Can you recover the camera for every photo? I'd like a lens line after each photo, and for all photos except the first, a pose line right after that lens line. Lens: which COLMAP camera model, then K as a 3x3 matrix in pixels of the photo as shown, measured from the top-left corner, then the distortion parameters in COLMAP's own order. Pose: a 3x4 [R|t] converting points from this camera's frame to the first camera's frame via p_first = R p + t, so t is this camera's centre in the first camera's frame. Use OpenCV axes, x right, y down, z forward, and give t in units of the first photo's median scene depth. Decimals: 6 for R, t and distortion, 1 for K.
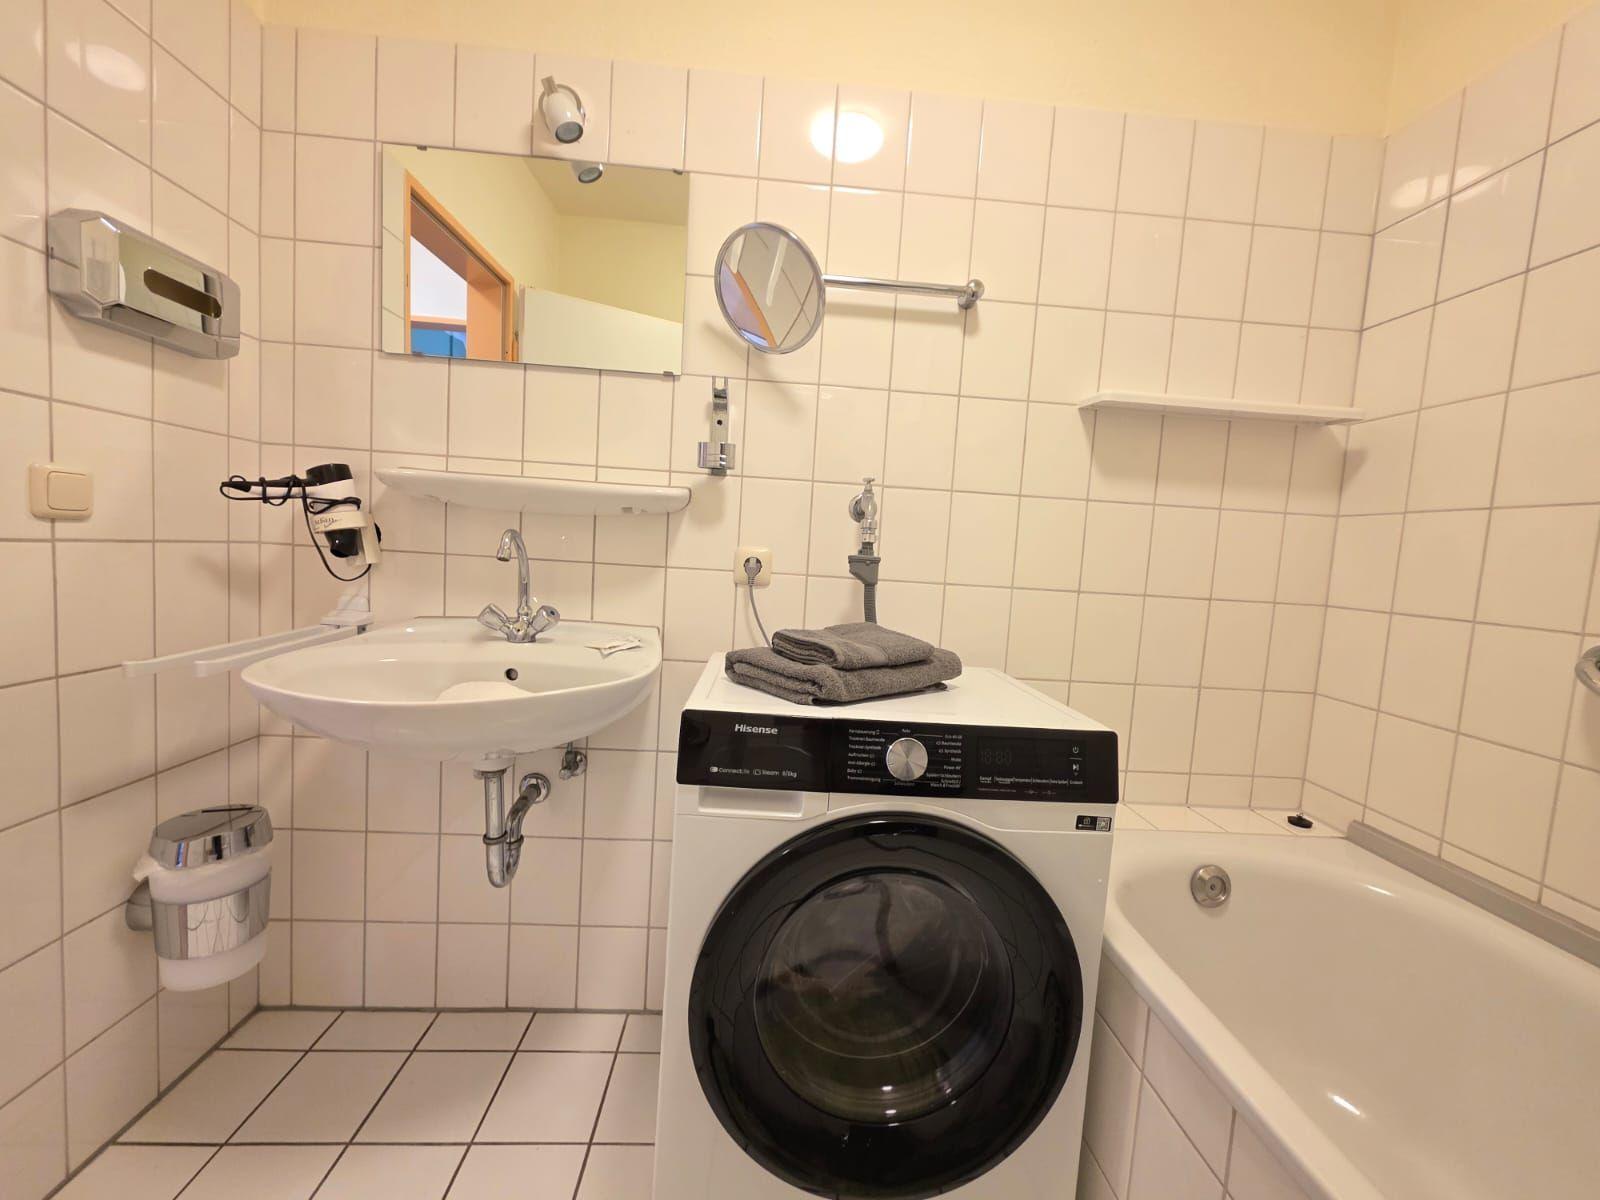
lens RADIAL K [[635.4, 0, 802.6], [0, 635.4, 596.1], [0, 0, 1]] dist [0.002953, -0.000691]
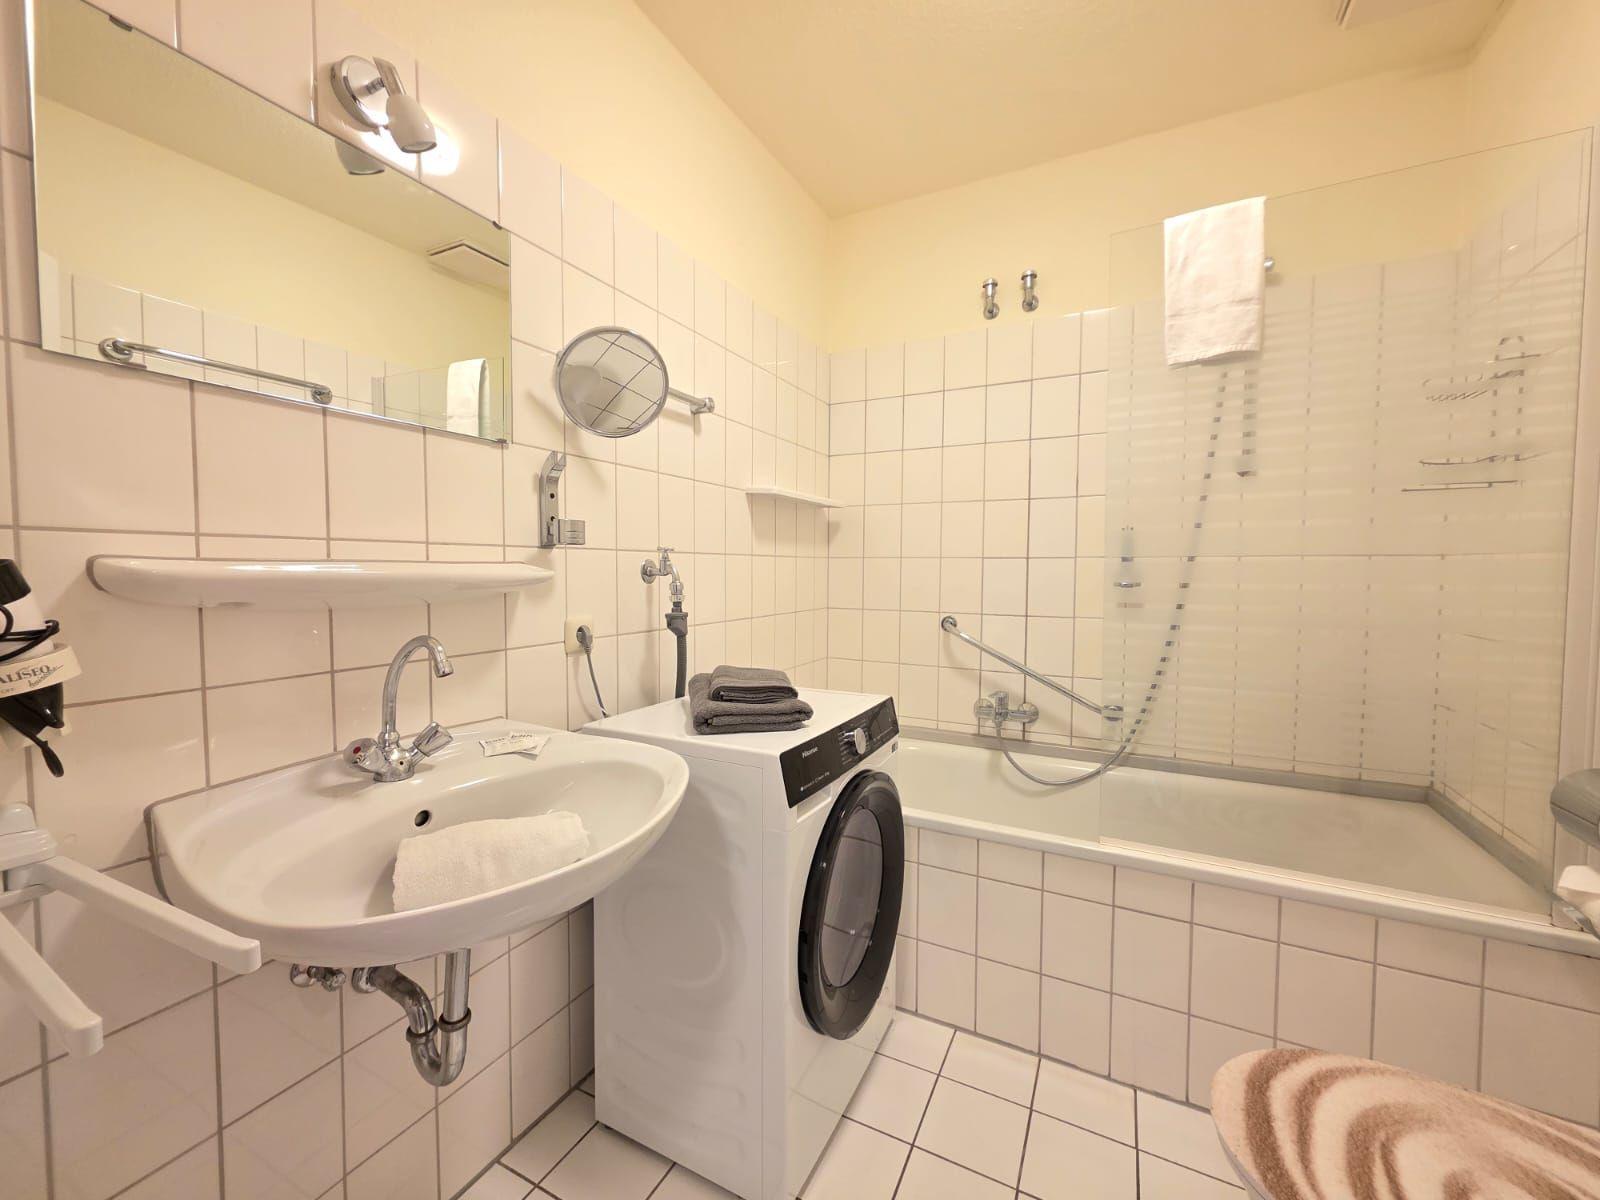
lens RADIAL K [[635.4, 0, 802.6], [0, 635.4, 596.1], [0, 0, 1]] dist [0.002953, -0.000691]
pose [[0.508196, -0.096863, 0.855777, -0.789674], [0.091298, 0.994115, 0.058305, -0.139267], [-0.856389, 0.048501, 0.514049, 0.161664]]
